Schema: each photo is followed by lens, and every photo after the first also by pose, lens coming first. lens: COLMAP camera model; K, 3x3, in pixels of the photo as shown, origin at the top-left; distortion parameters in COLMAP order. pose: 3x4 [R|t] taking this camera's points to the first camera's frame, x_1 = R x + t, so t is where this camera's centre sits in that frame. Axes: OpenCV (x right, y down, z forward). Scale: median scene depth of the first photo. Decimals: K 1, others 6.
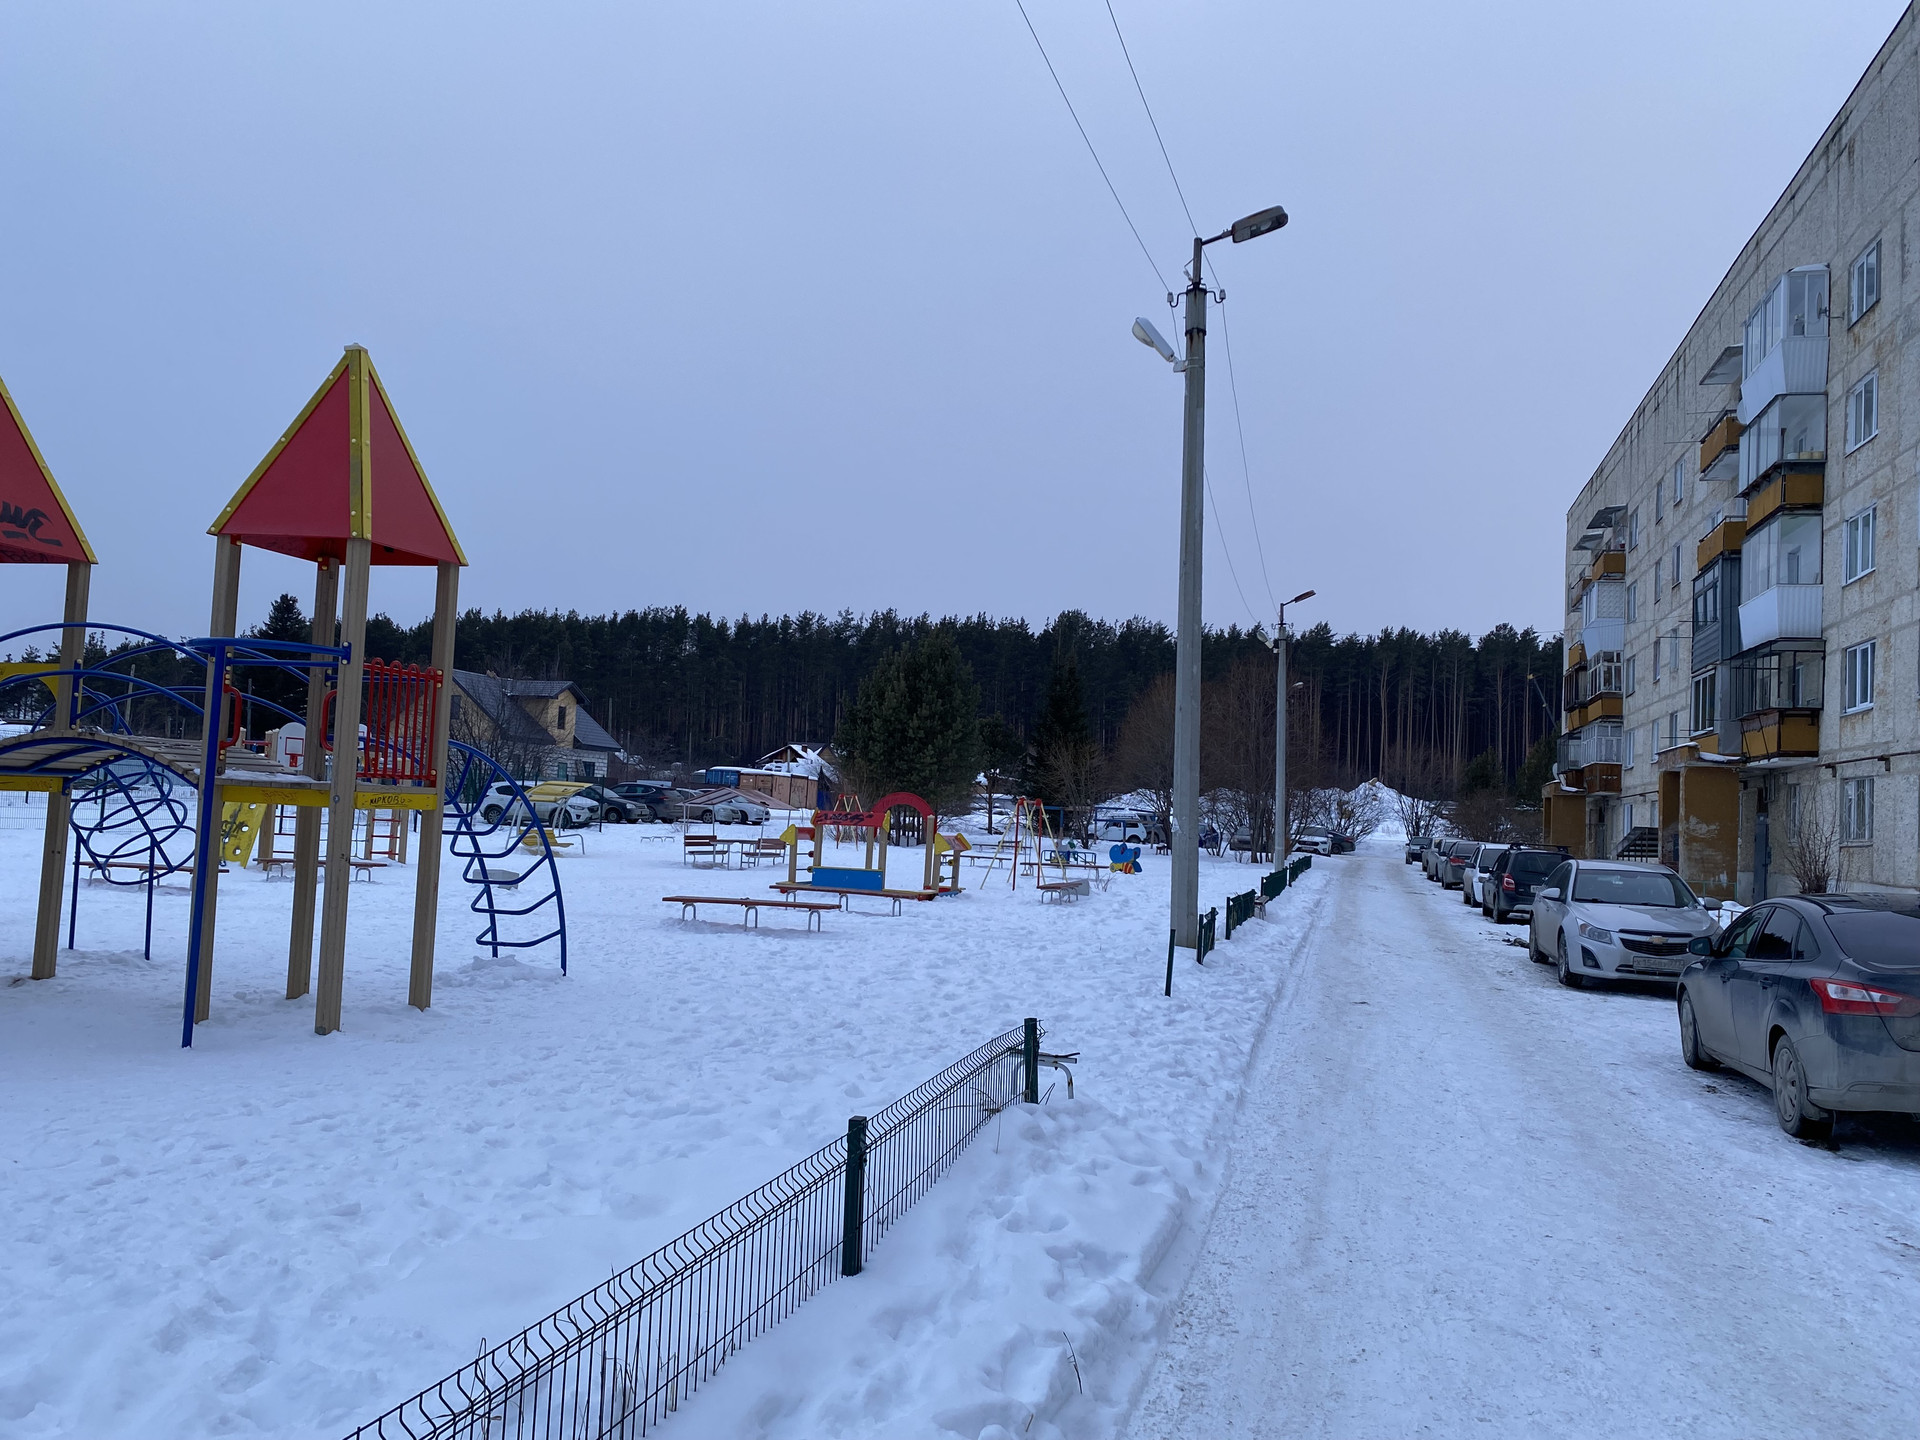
lens RADIAL K [[1450.4, 0, 952.7], [0, 1450.4, 737.0], [0, 0, 1]] dist [0.022230, -0.035442]
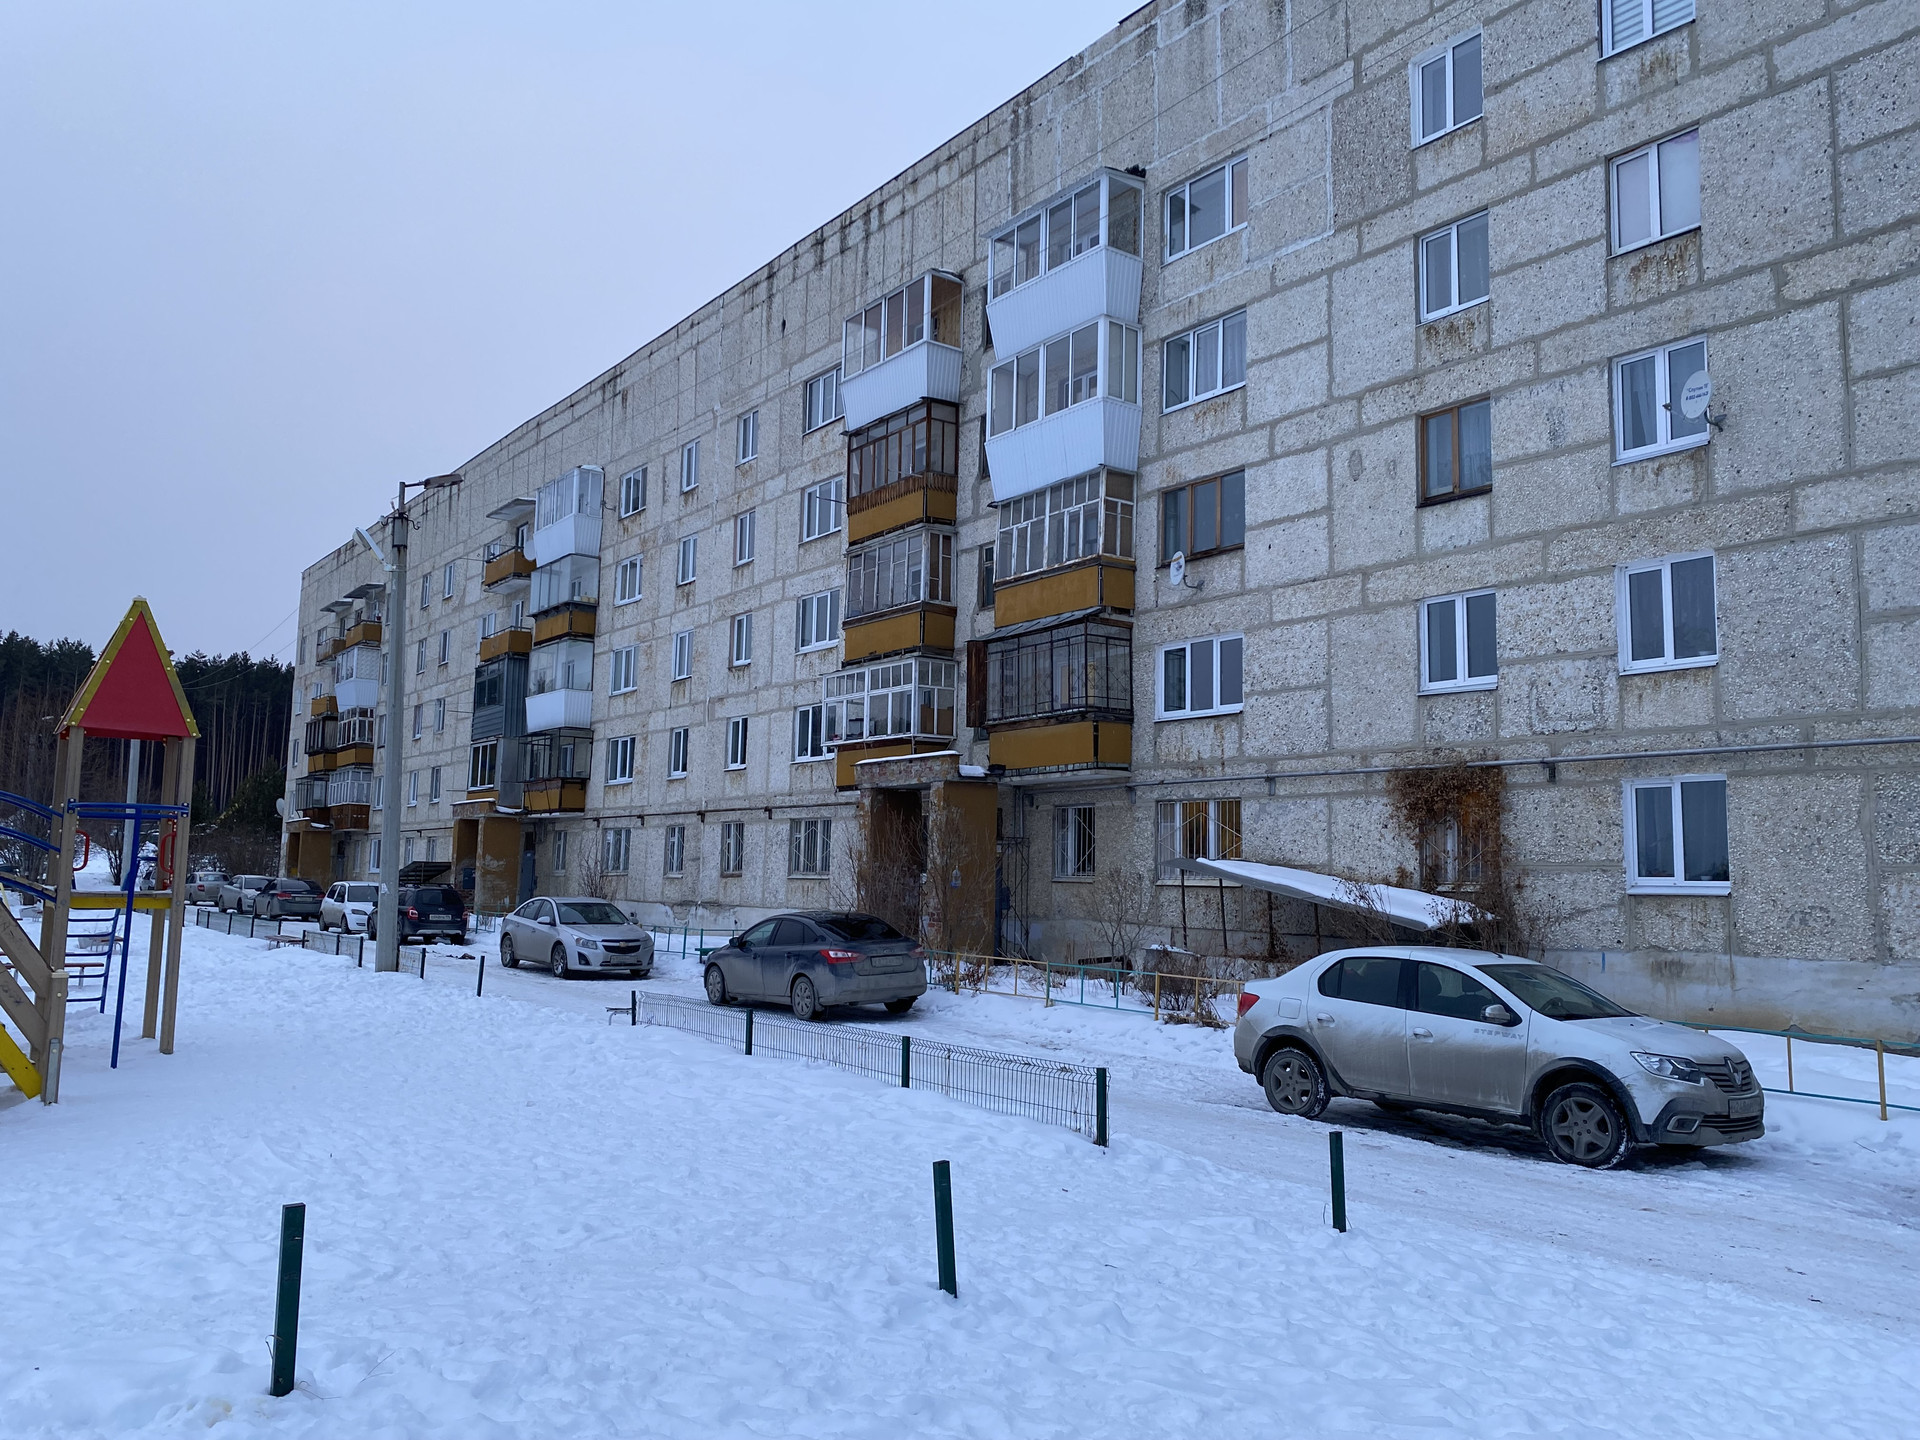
lens RADIAL K [[1450.4, 0, 967.4], [0, 1450.4, 712.1], [0, 0, 1]] dist [0.022230, -0.035442]
pose [[0.611423, 0.056272, 0.789300, -0.278738], [-0.032826, 0.998413, -0.045753, -0.029058], [-0.790623, 0.002065, 0.612300, -0.151617]]
